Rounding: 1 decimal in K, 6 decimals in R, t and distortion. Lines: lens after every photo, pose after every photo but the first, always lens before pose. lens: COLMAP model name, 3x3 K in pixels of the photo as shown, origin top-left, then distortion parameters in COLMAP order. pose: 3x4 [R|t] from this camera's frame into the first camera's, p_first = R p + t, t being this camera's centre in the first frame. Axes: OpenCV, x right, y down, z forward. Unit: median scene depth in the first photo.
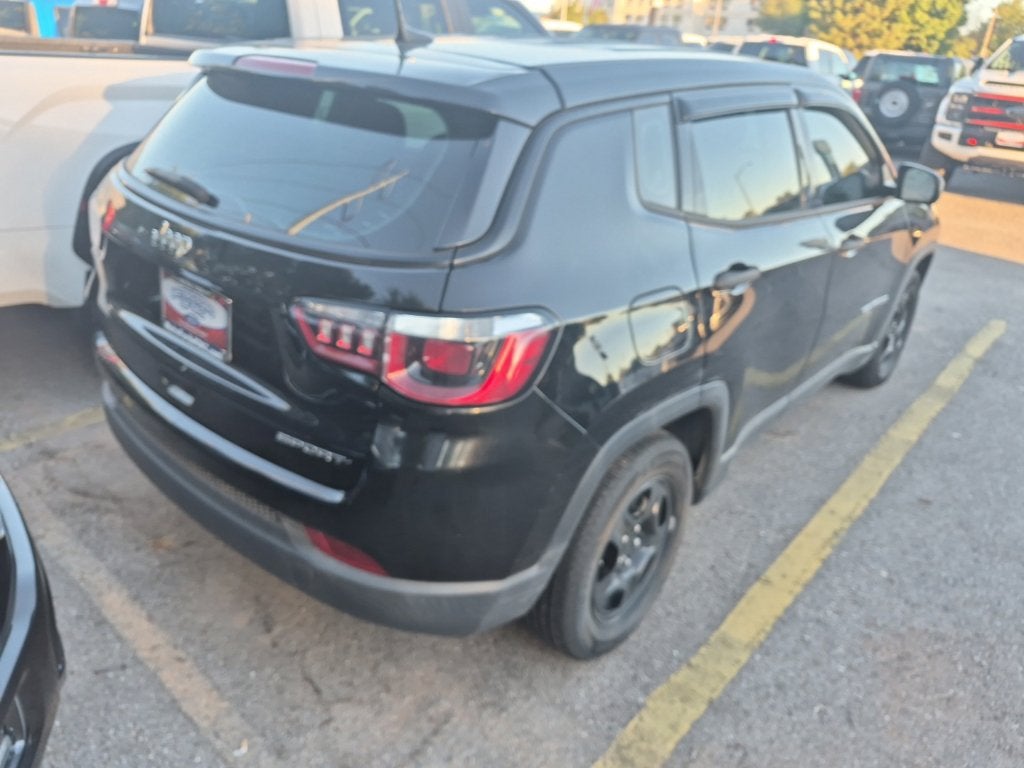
lens RADIAL K [[706.5, 0, 514.8], [0, 706.5, 389.4], [0, 0, 1]] dist [0.061853, -0.054206]
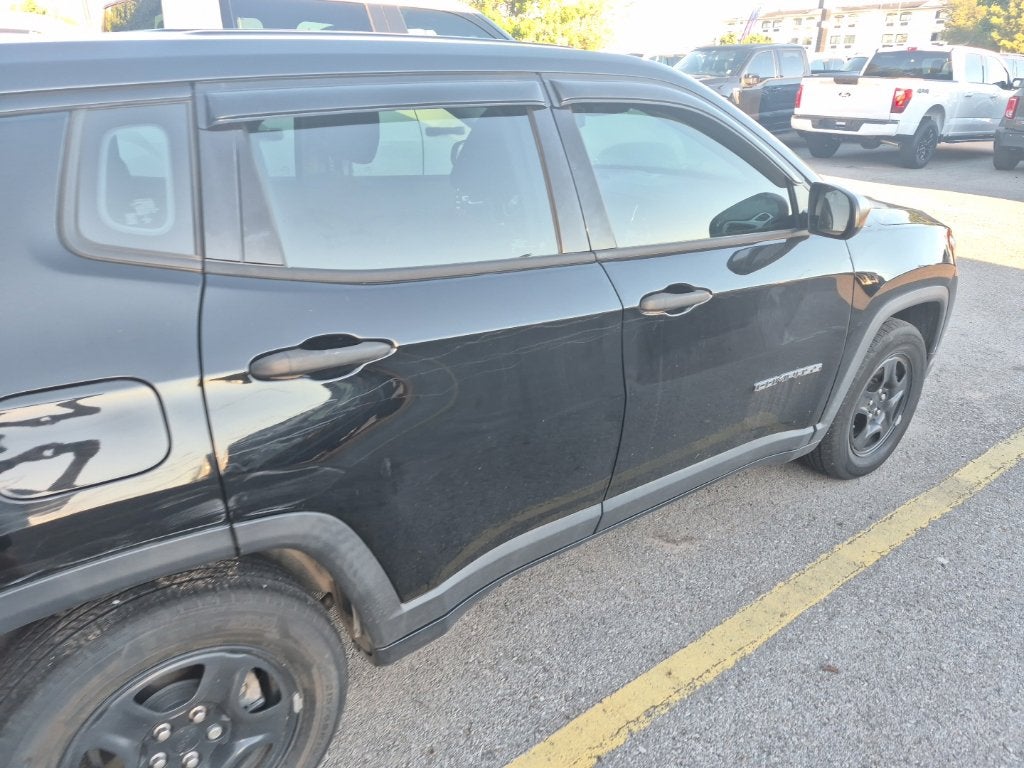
lens RADIAL K [[706.5, 0, 509.2], [0, 706.5, 386.4], [0, 0, 1]] dist [0.061853, -0.054206]
pose [[0.976740, 0.032166, -0.212002, 0.550371], [-0.041346, 0.998383, -0.039010, -0.096850], [0.210405, 0.046868, 0.976490, 0.343699]]
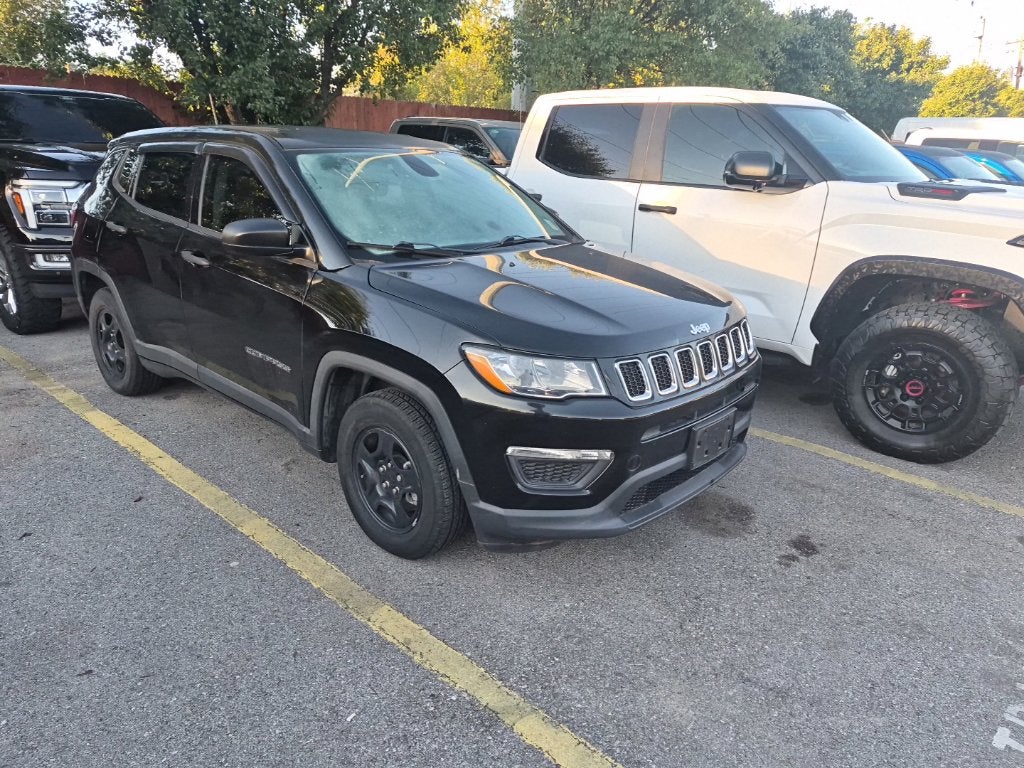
lens RADIAL K [[706.5, 0, 514.8], [0, 706.5, 387.4], [0, 0, 1]] dist [0.061853, -0.054206]
pose [[-0.023504, 0.252108, -0.967414, 2.102224], [-0.459811, 0.856527, 0.234382, -0.679169], [0.887706, 0.450336, 0.095790, 1.773983]]
